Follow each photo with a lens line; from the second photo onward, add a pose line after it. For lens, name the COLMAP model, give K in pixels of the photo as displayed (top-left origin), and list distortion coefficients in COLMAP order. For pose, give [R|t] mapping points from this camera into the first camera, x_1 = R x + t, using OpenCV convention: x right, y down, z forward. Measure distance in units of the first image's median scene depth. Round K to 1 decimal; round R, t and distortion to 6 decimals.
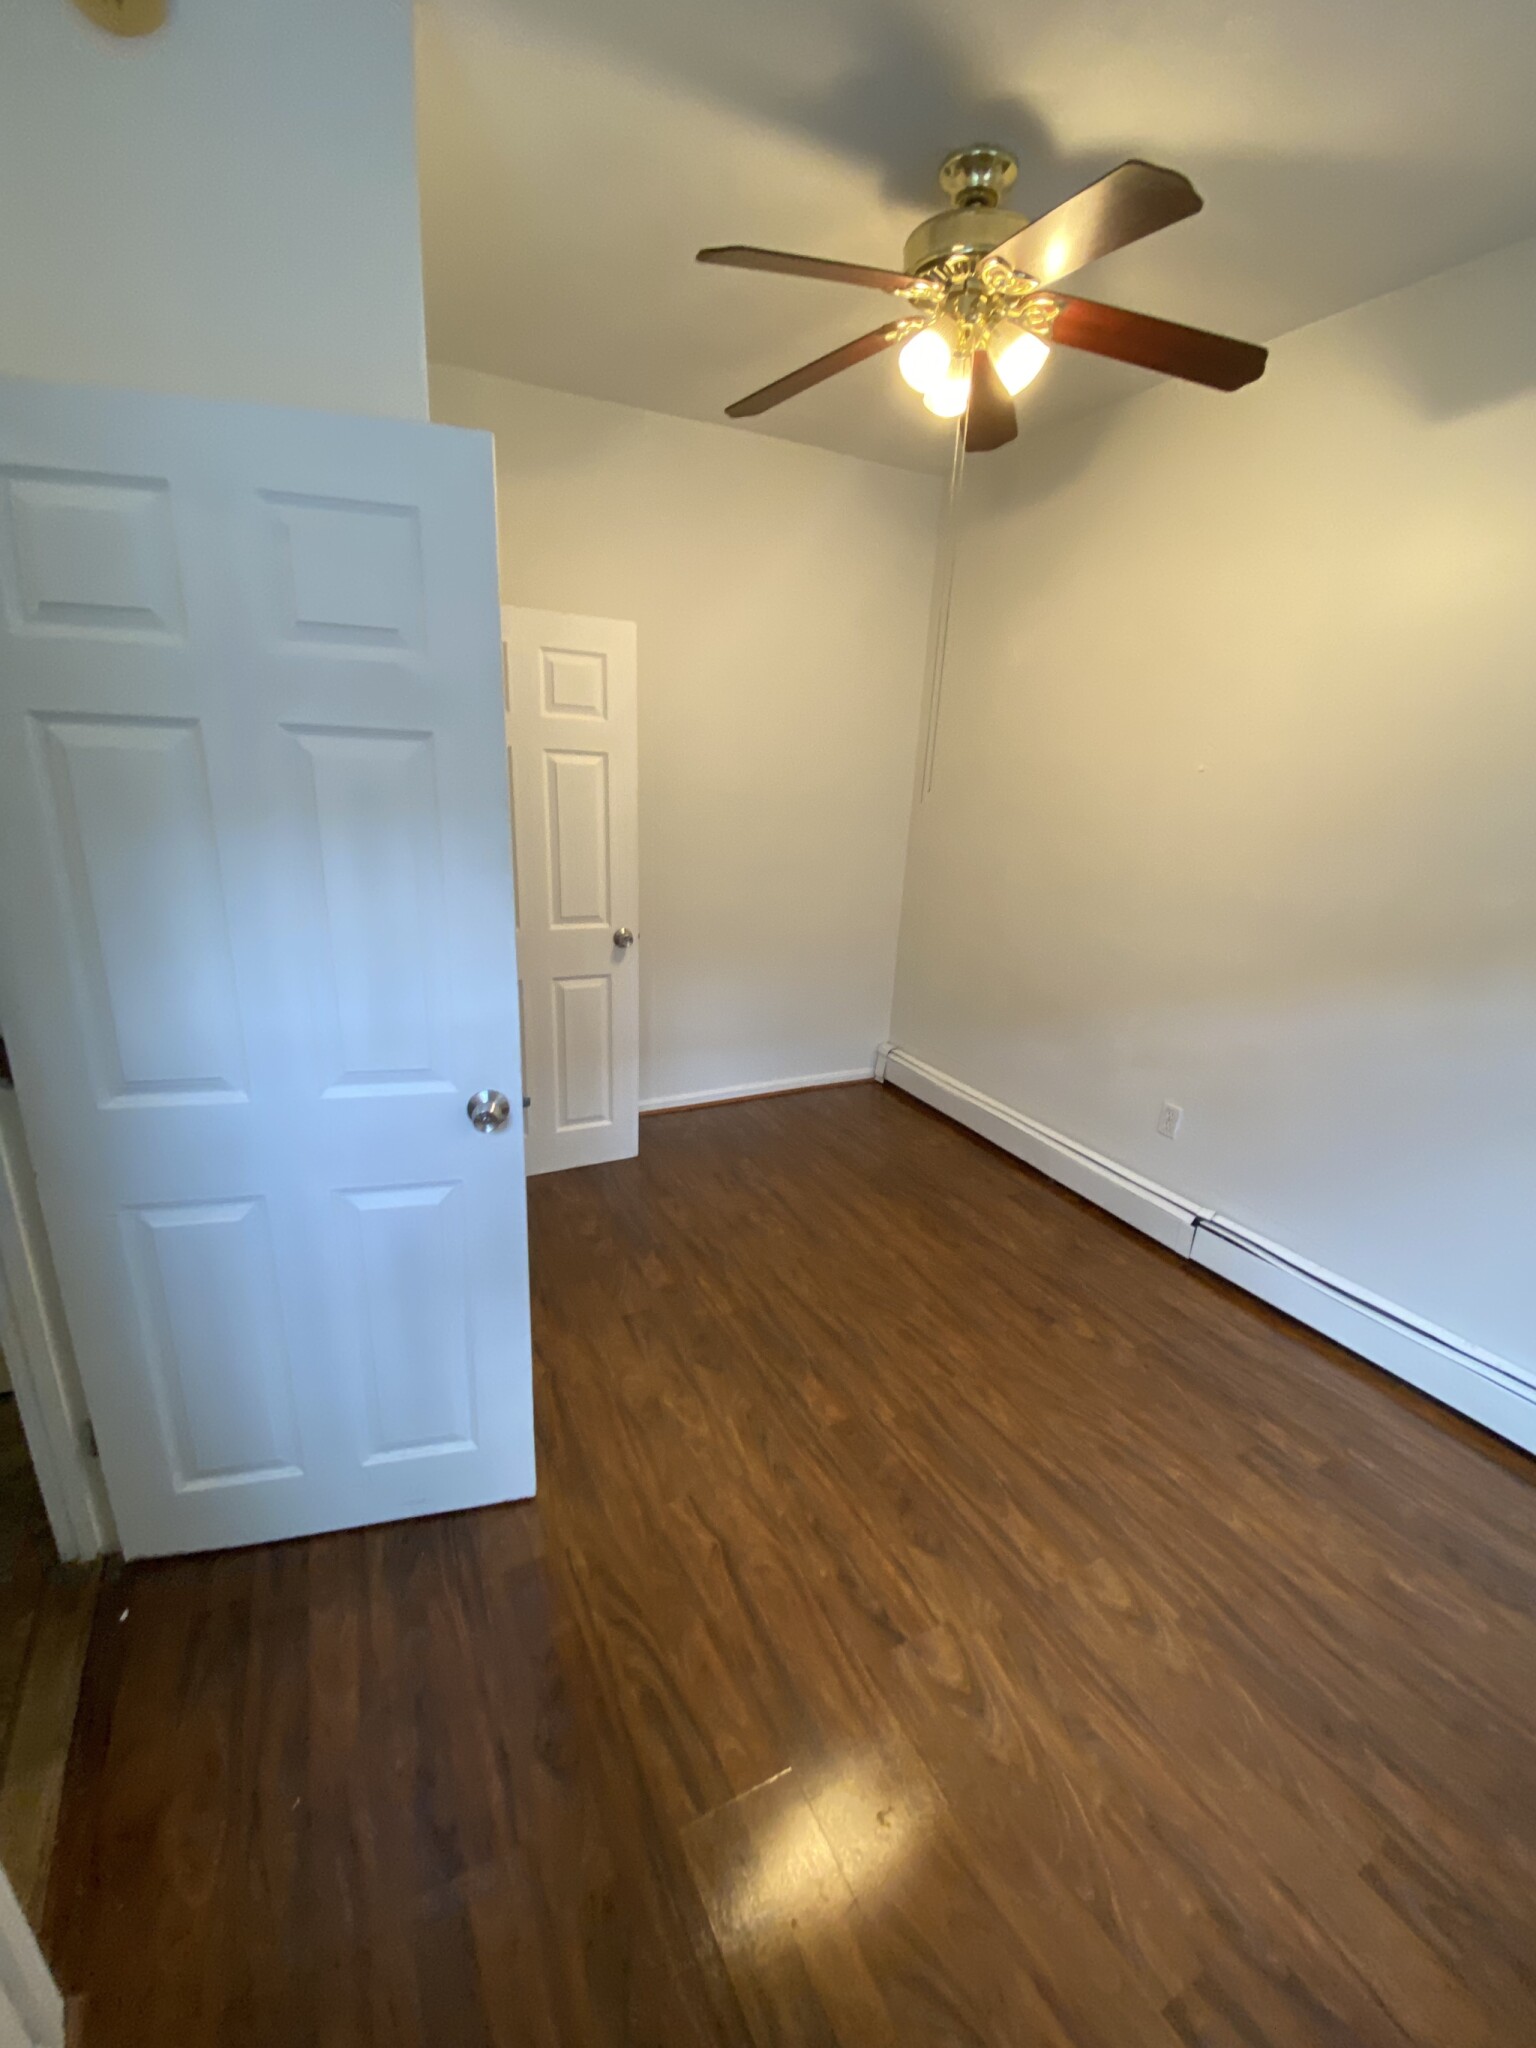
lens RADIAL K [[831.6, 0, 761.1], [0, 831.6, 1029.2], [0, 0, 1]] dist [0.011031, -0.017050]
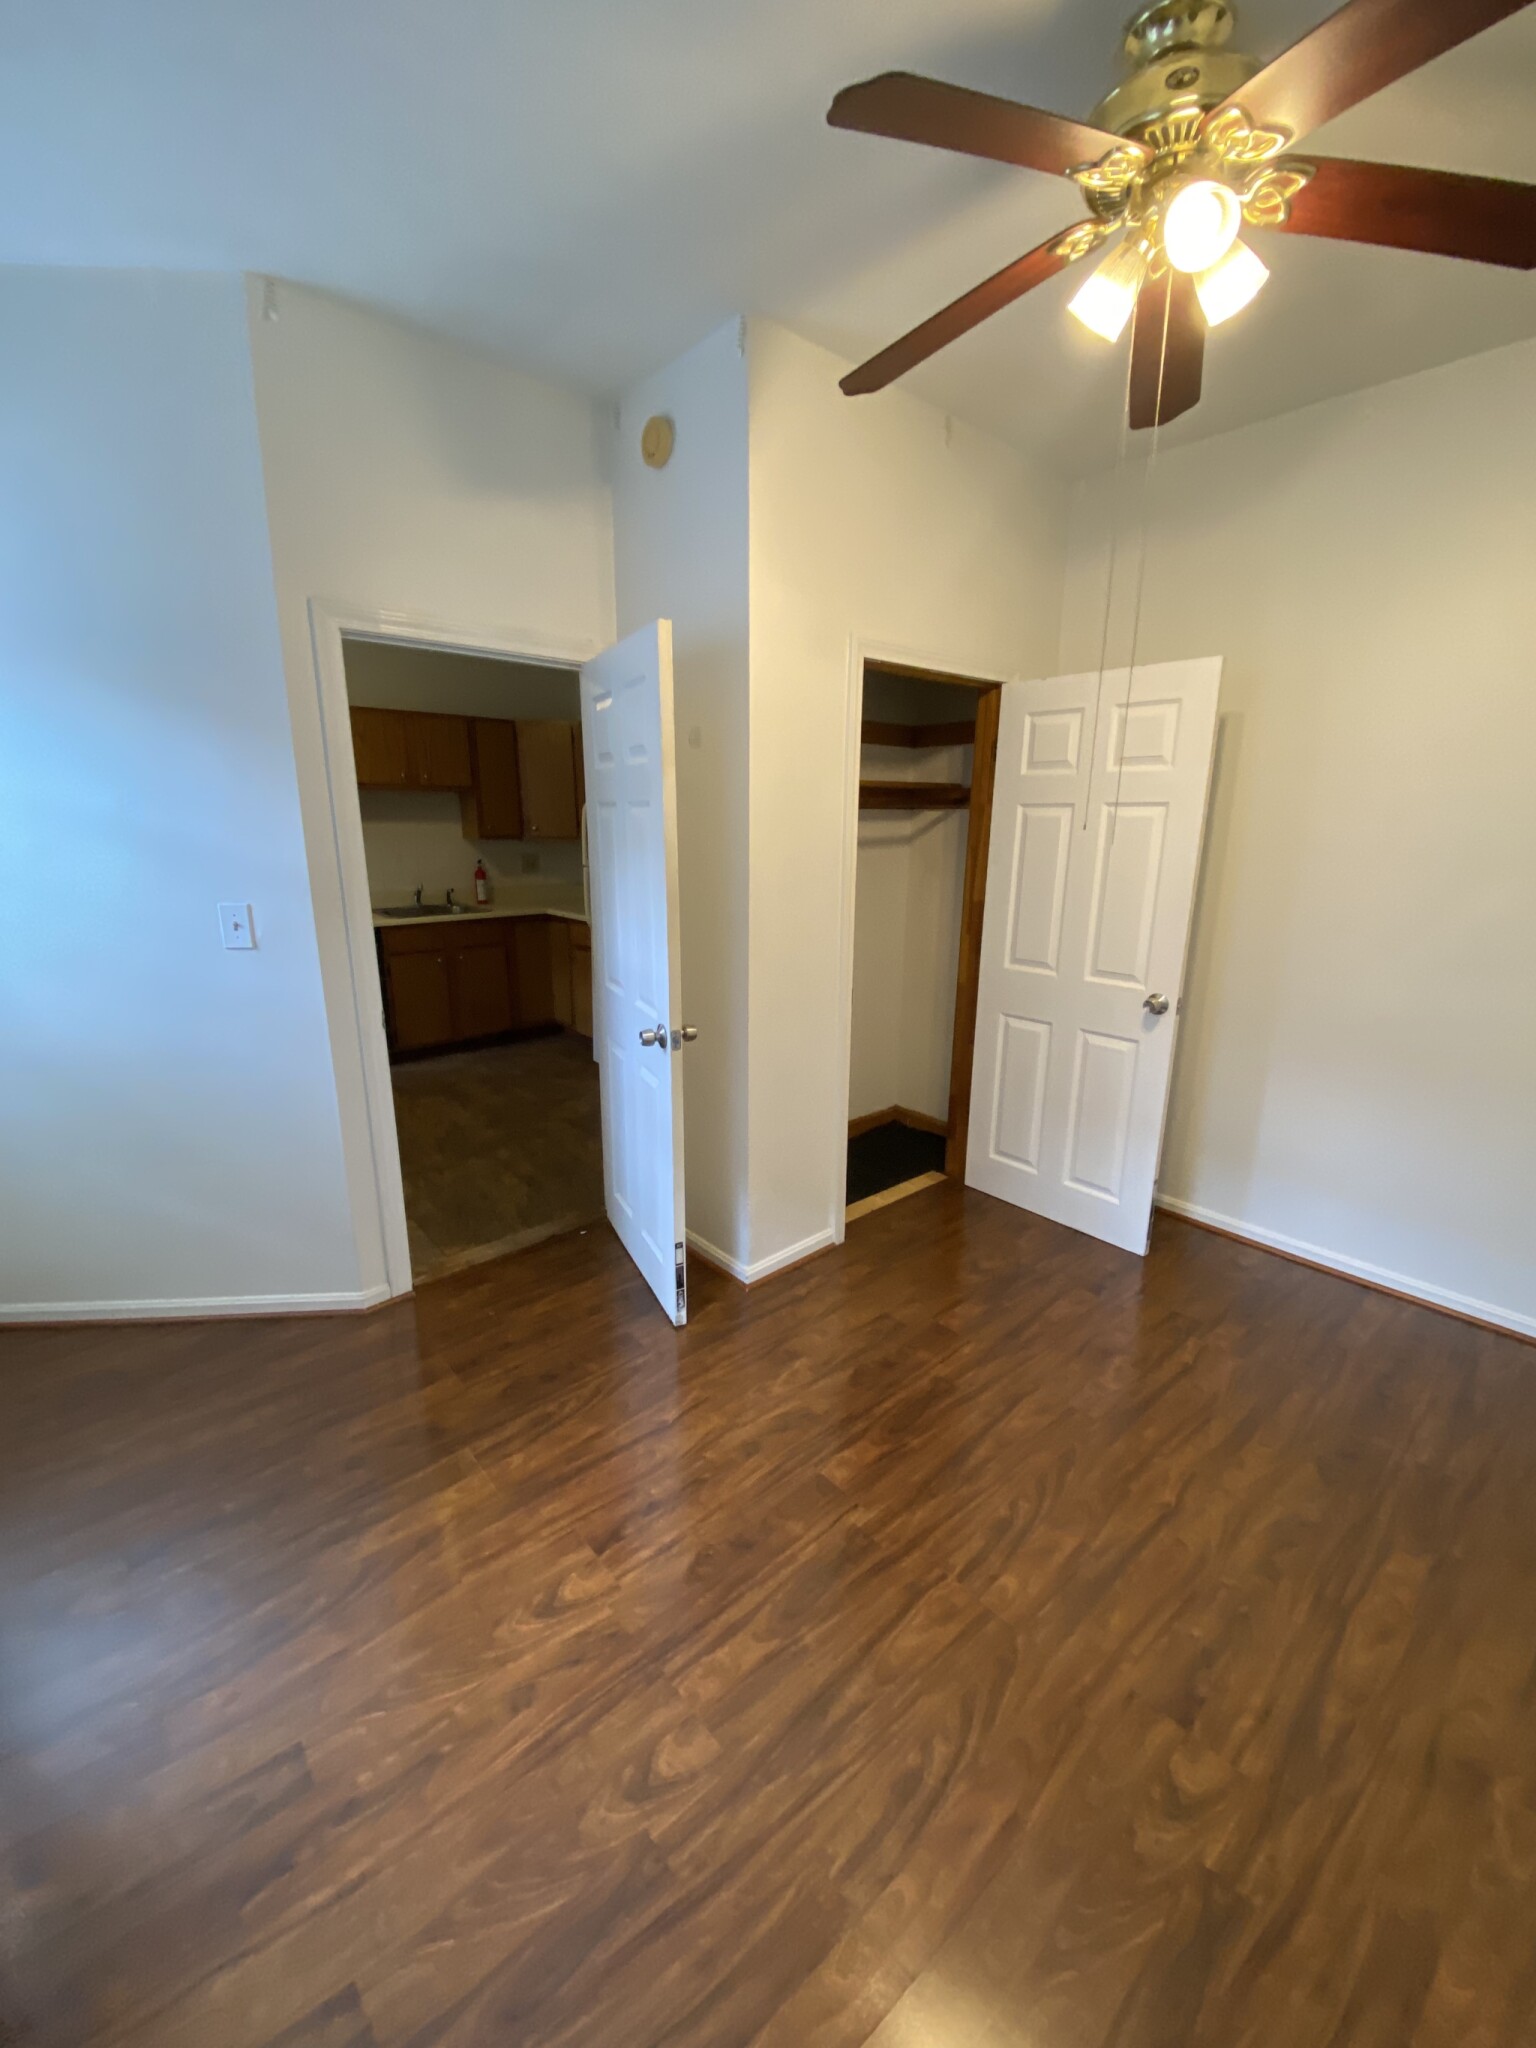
lens RADIAL K [[813.9, 0, 751.1], [0, 813.9, 1015.5], [0, 0, 1]] dist [0.022086, -0.019381]
pose [[0.239382, 0.193934, -0.951360, 1.046035], [-0.284337, 0.950893, 0.122294, -0.150071], [0.928358, 0.241232, 0.282769, 0.636421]]
